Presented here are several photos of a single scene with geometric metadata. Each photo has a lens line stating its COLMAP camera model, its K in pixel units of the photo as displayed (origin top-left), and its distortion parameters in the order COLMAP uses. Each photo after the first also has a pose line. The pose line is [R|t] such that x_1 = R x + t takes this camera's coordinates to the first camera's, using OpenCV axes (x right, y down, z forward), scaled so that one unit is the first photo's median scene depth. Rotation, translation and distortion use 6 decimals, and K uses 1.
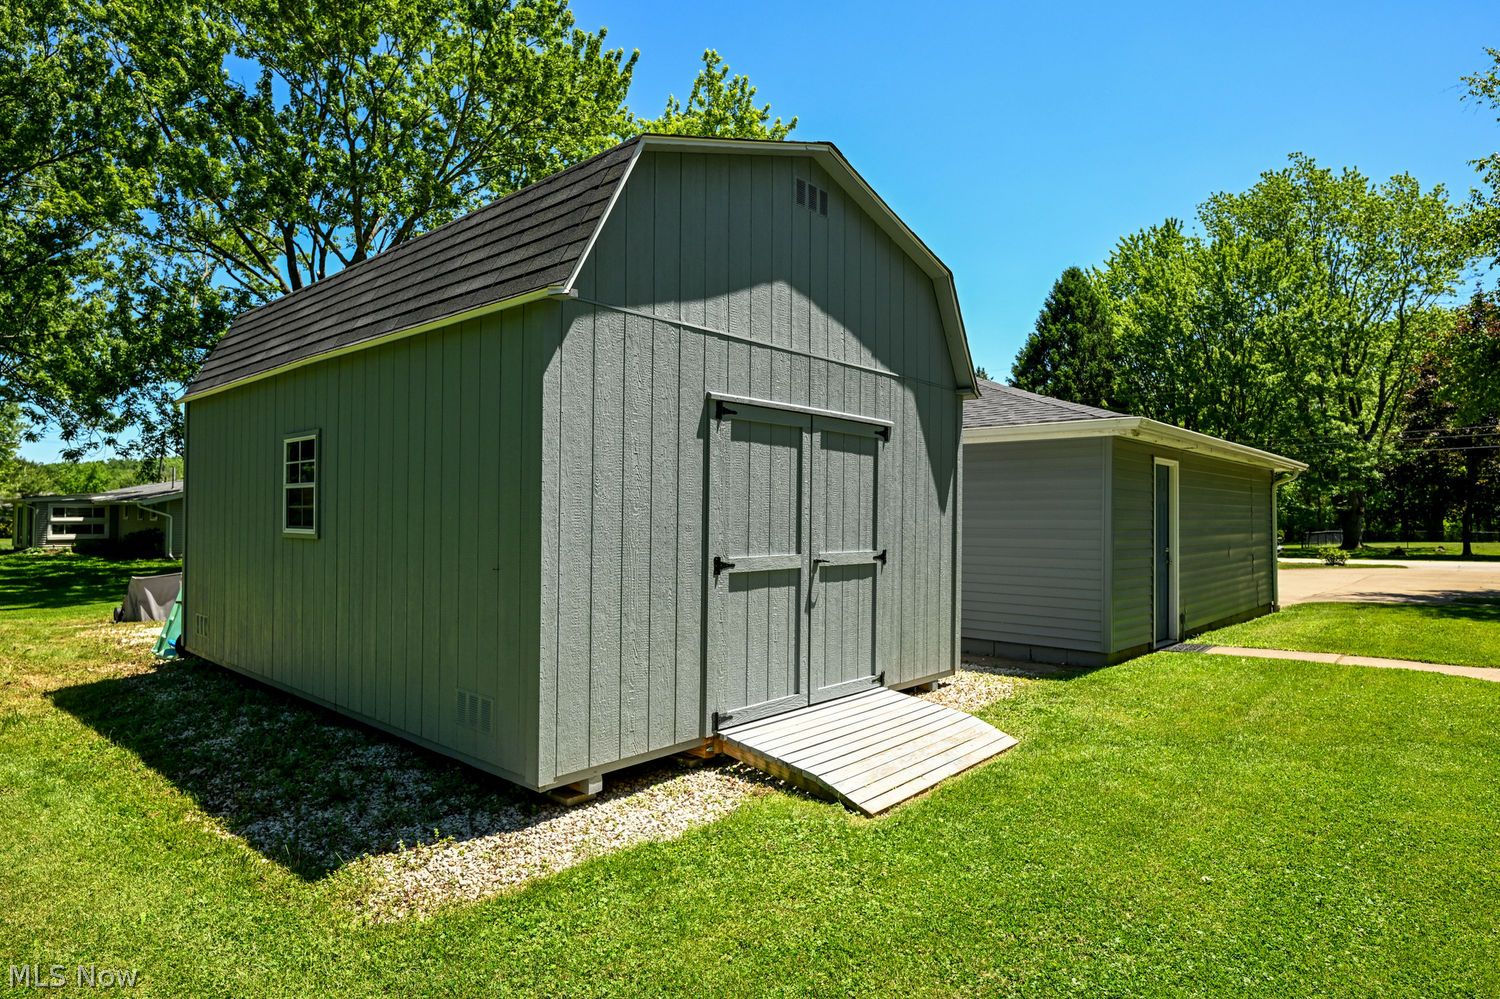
lens RADIAL K [[844.8, 0, 743.6], [0, 844.8, 508.1], [0, 0, 1]] dist [-0.005800, 0.001094]
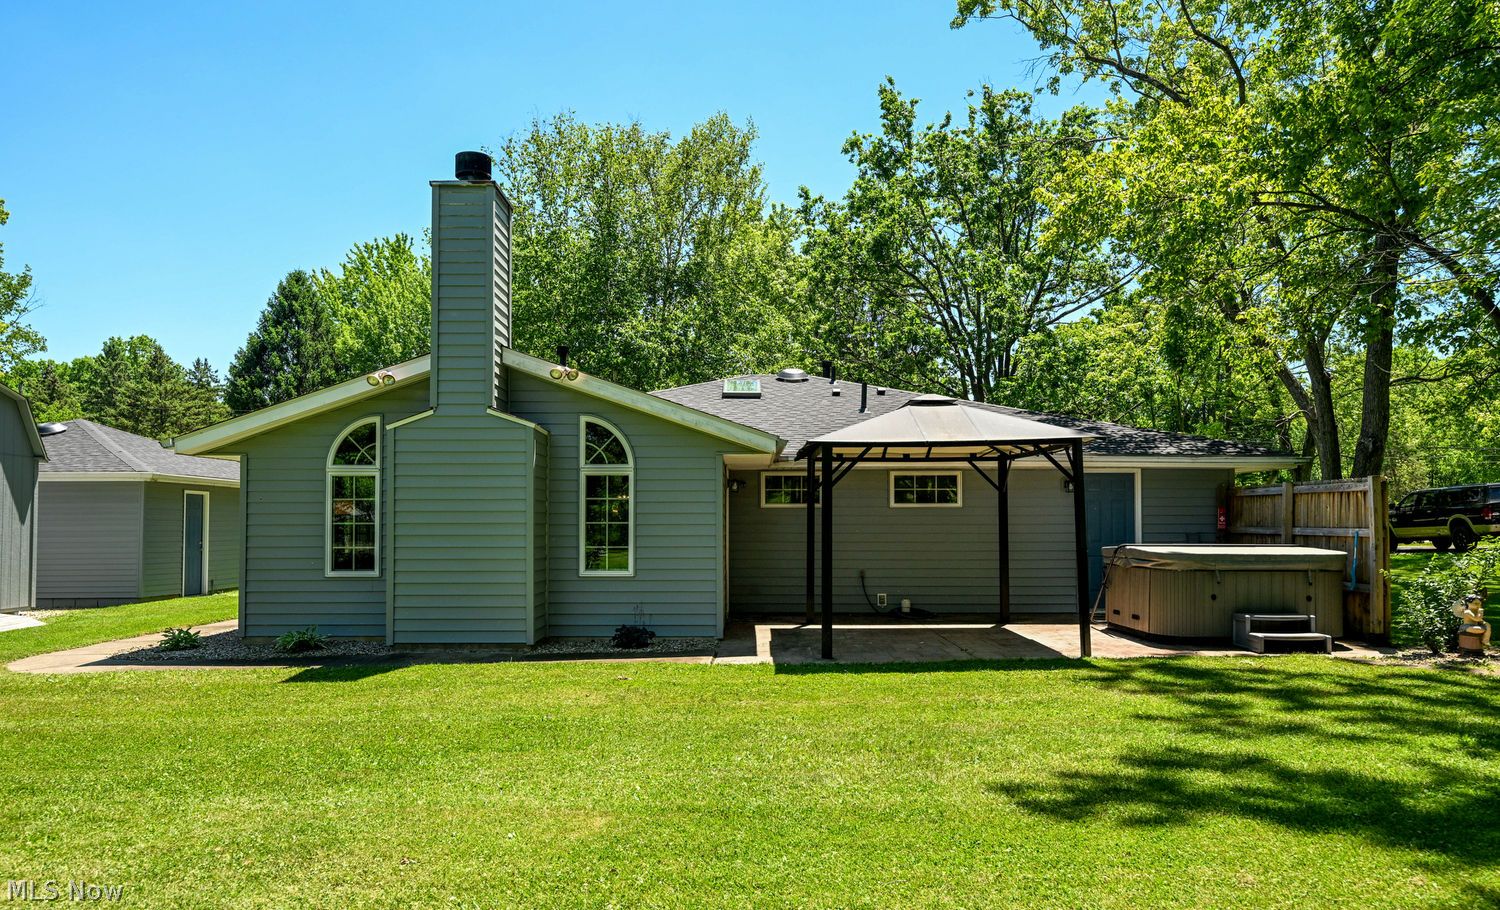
lens RADIAL K [[988.0, 0, 757.7], [0, 988.0, 506.0], [0, 0, 1]] dist [0.005956, 0.000271]
pose [[0.728296, 0.002826, 0.685257, -0.021115], [0.002069, 0.999978, -0.006322, -0.003546], [-0.685259, 0.006022, 0.728274, -0.424039]]
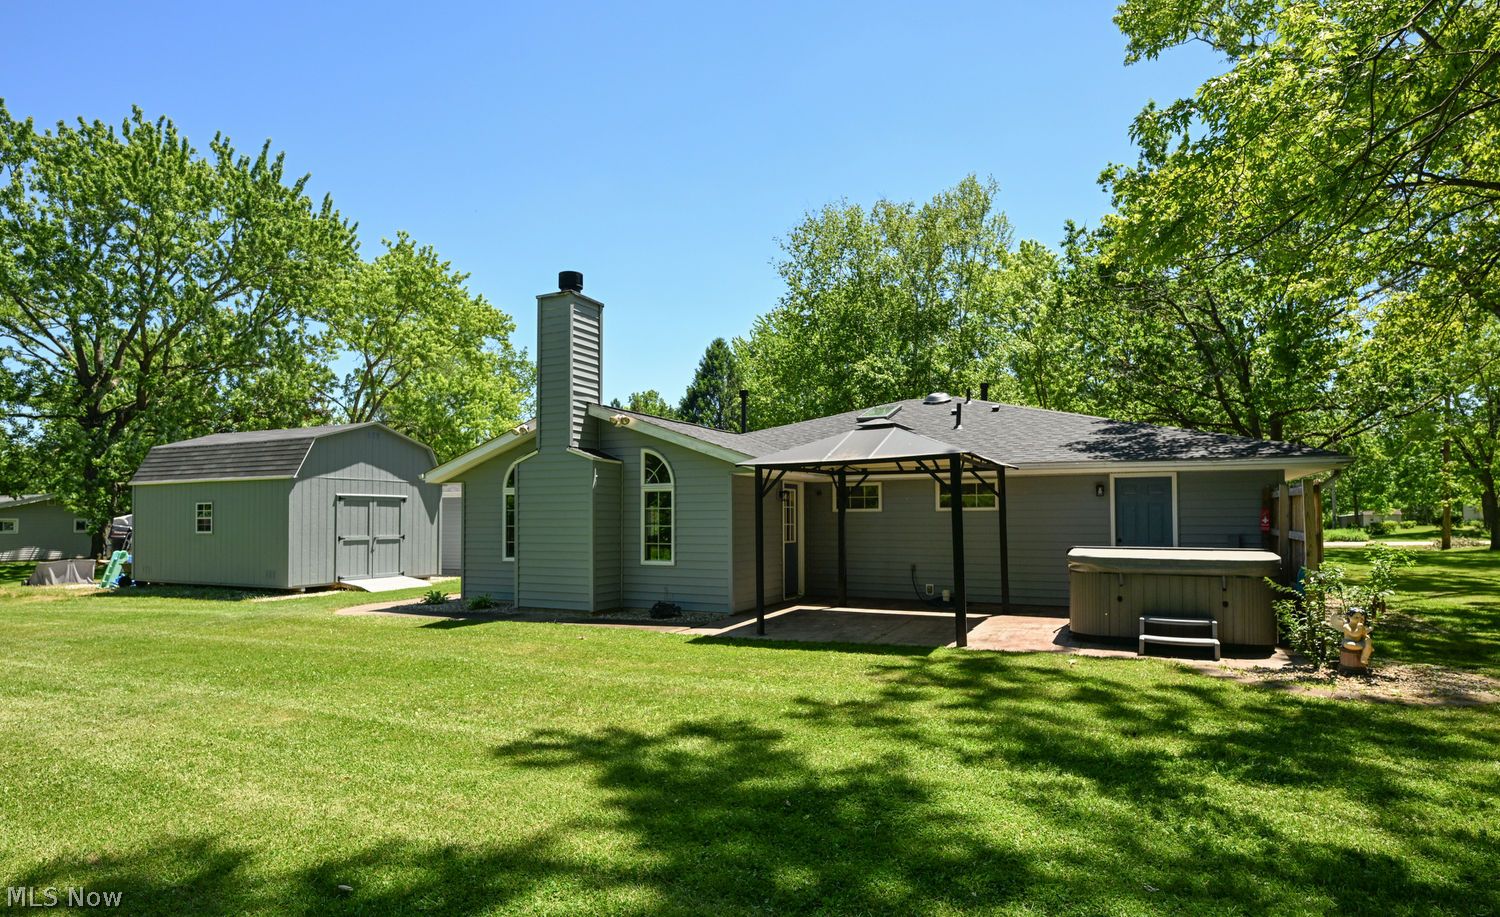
lens RADIAL K [[797.8, 0, 751.1], [0, 797.8, 498.1], [0, 0, 1]] dist [0.007890, 0.000569]
pose [[0.956942, -0.005678, 0.290223, 0.121781], [0.010482, 0.999833, -0.014999, -0.007468], [-0.290090, 0.017396, 0.956841, -0.524486]]
